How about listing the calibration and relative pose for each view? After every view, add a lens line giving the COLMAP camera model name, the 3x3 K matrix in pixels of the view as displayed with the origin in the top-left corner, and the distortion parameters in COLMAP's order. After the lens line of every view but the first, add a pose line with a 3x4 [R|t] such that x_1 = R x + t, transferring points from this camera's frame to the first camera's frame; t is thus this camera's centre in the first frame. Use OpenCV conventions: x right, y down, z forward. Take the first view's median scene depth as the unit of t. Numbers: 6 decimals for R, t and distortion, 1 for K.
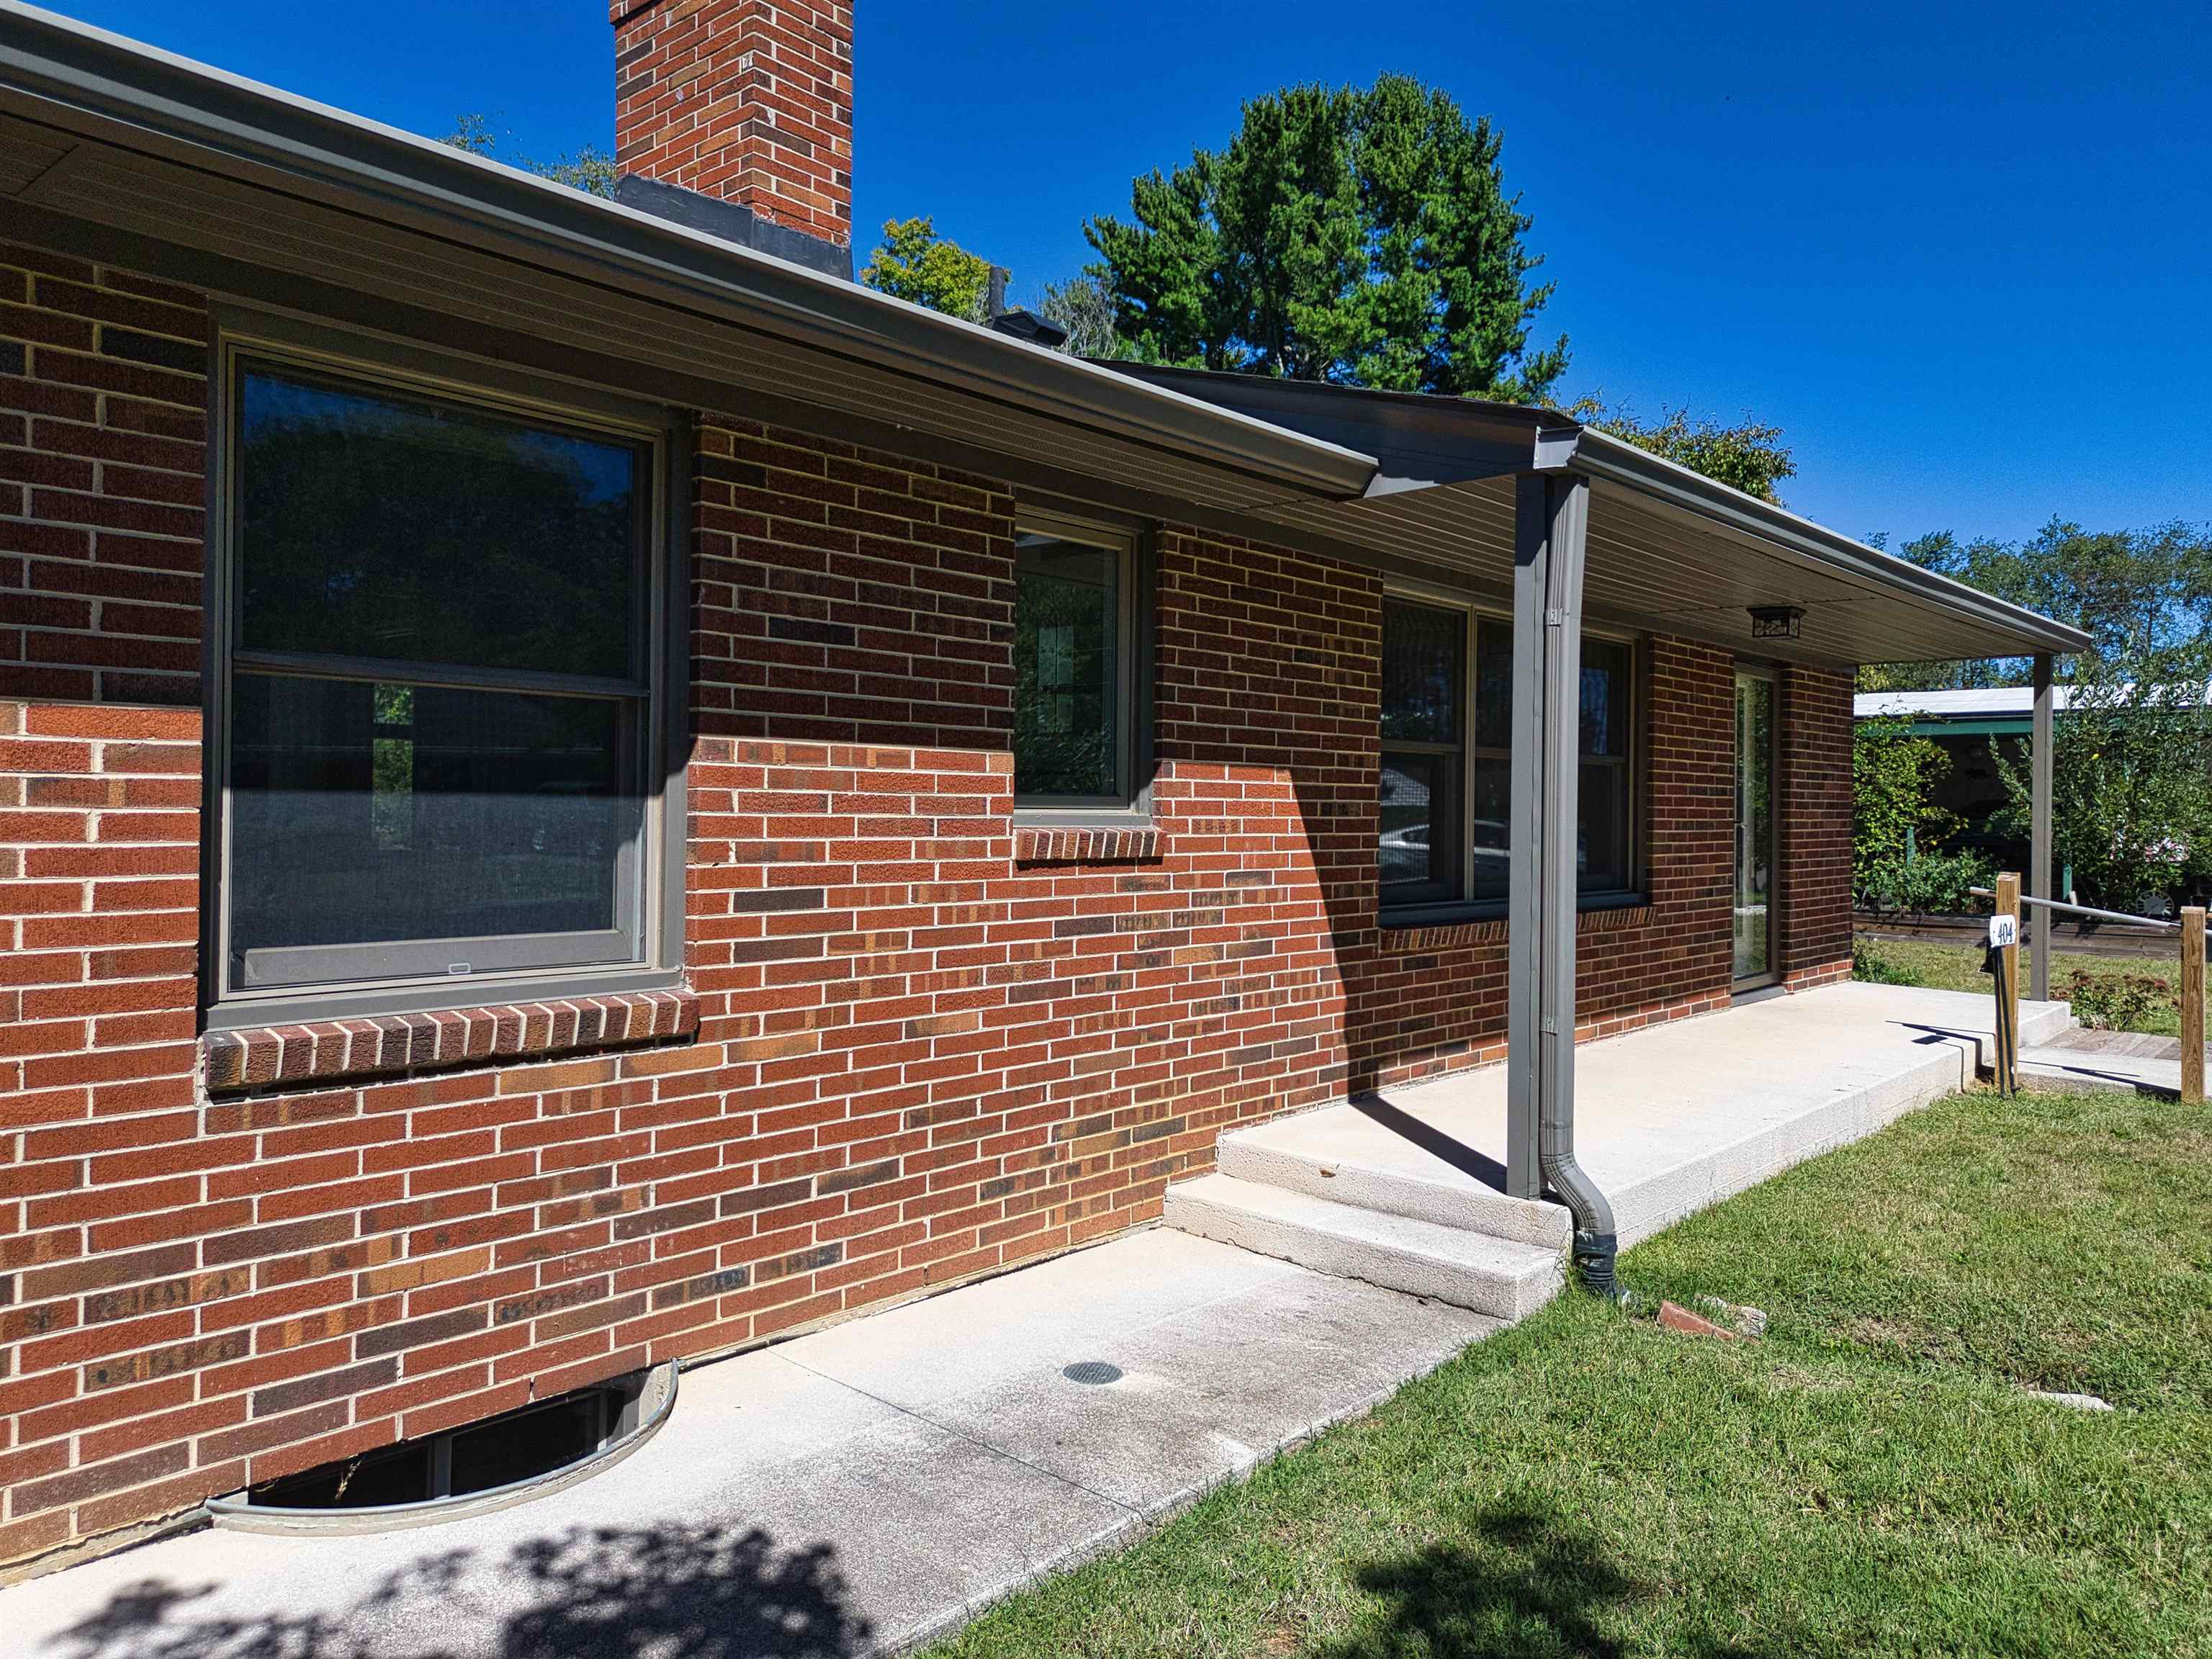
lens RADIAL K [[1629.3, 0, 1173.0], [0, 1629.3, 783.7], [0, 0, 1]] dist [0.061796, -0.060142]
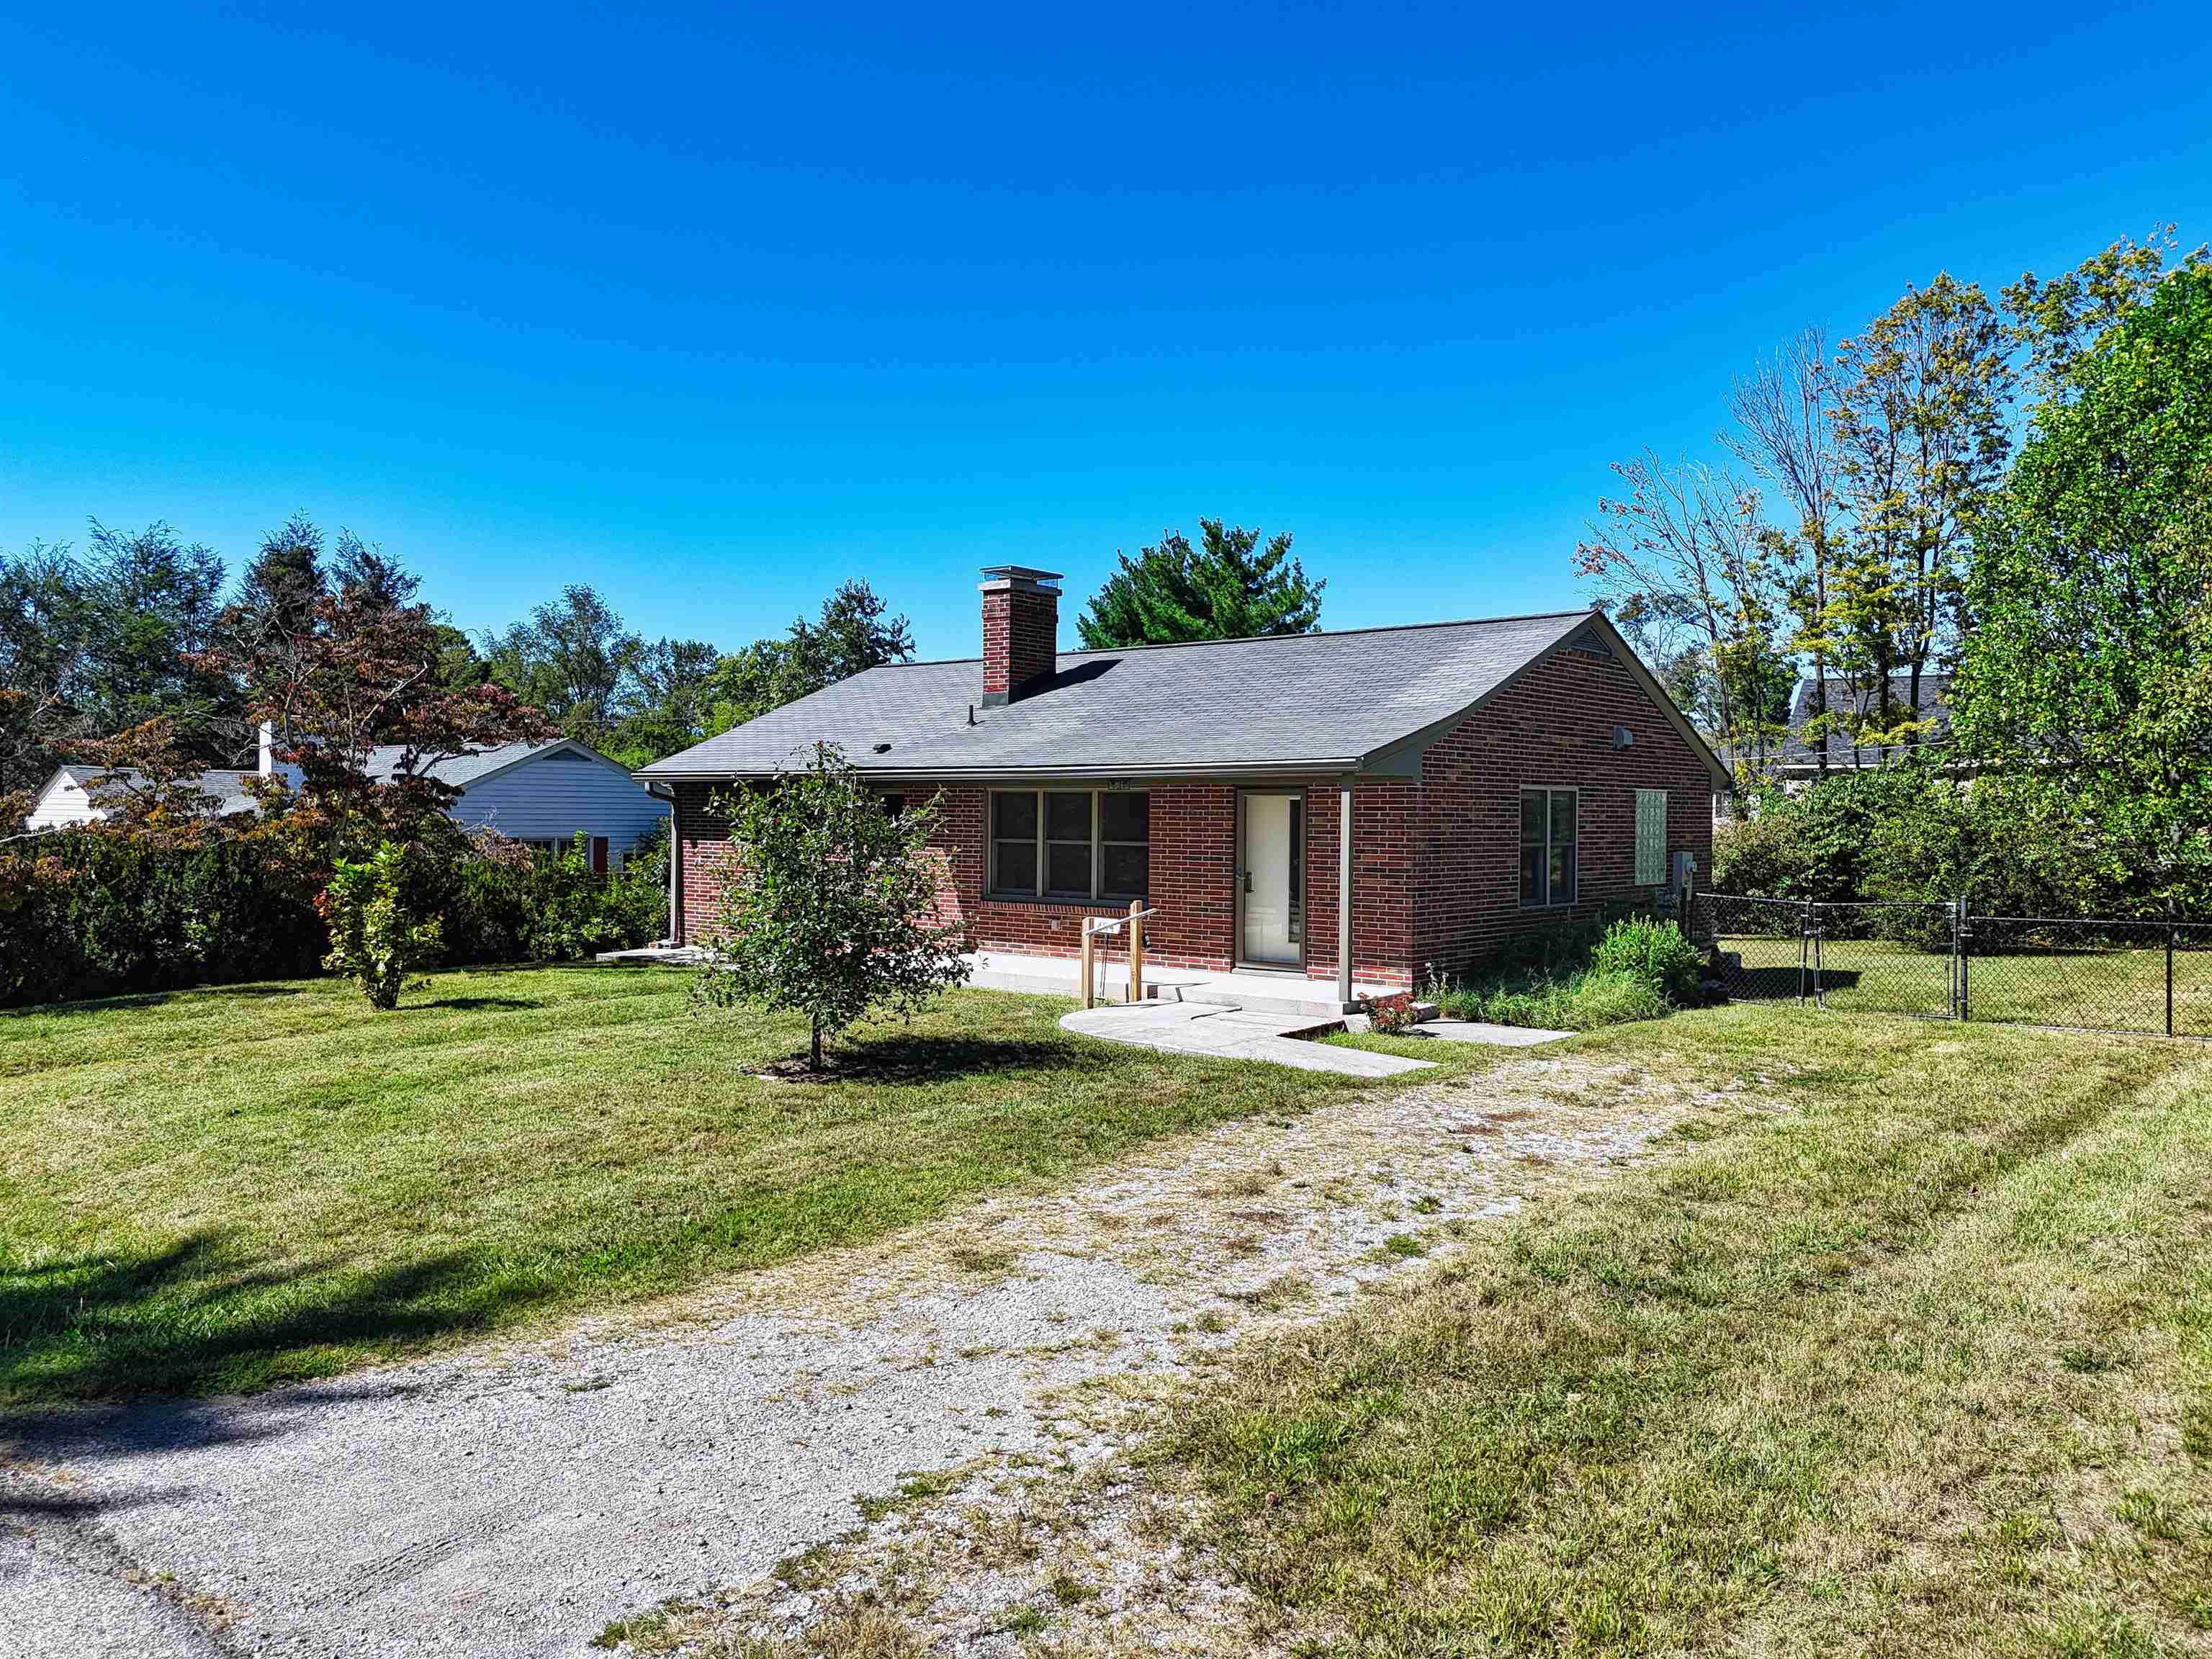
lens RADIAL K [[1629.3, 0, 1113.0], [0, 1629.3, 829.5], [0, 0, 1]] dist [0.061796, -0.060142]
pose [[-0.010952, 0.001367, -0.999939, 4.499799], [0.010036, 0.999949, 0.001257, -0.066472], [0.999890, -0.010022, -0.010965, 1.798312]]
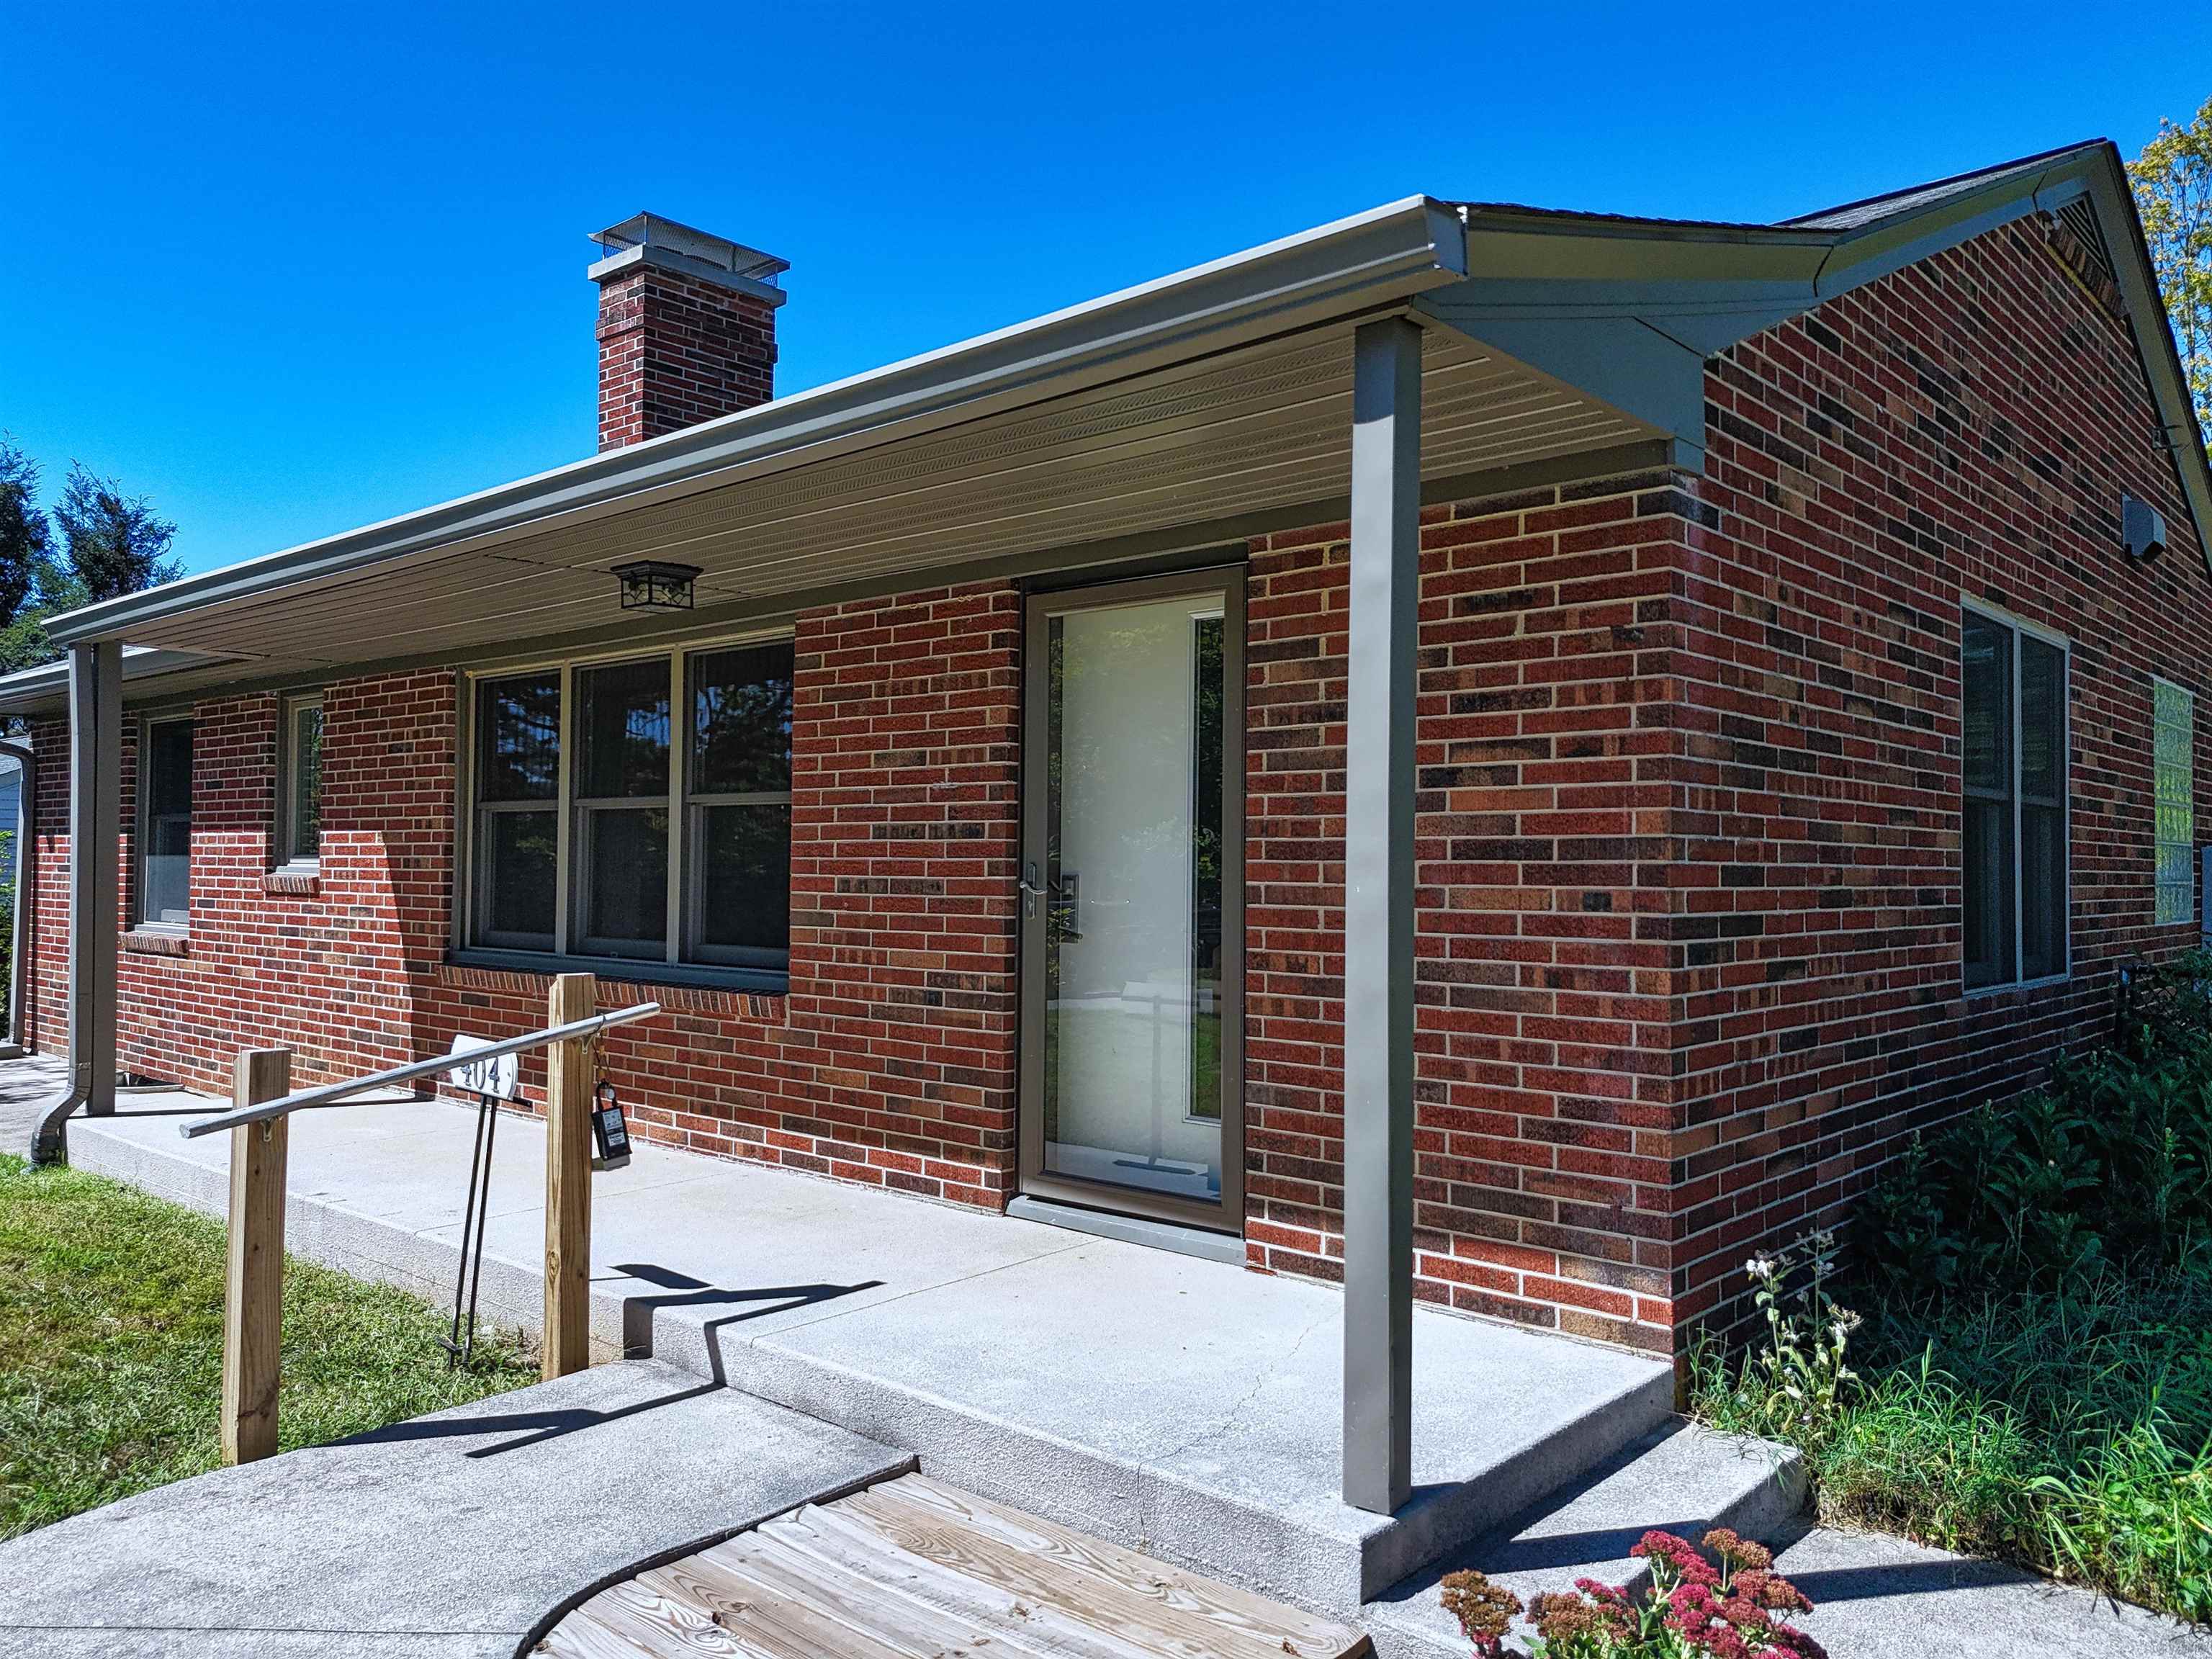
lens RADIAL K [[1629.3, 0, 1115.8], [0, 1629.3, 828.6], [0, 0, 1]] dist [0.061796, -0.060142]
pose [[-0.047730, -0.031451, -0.998365, 1.824352], [0.009365, 0.999446, -0.031933, 0.046798], [0.998816, -0.010873, -0.047409, 2.162941]]
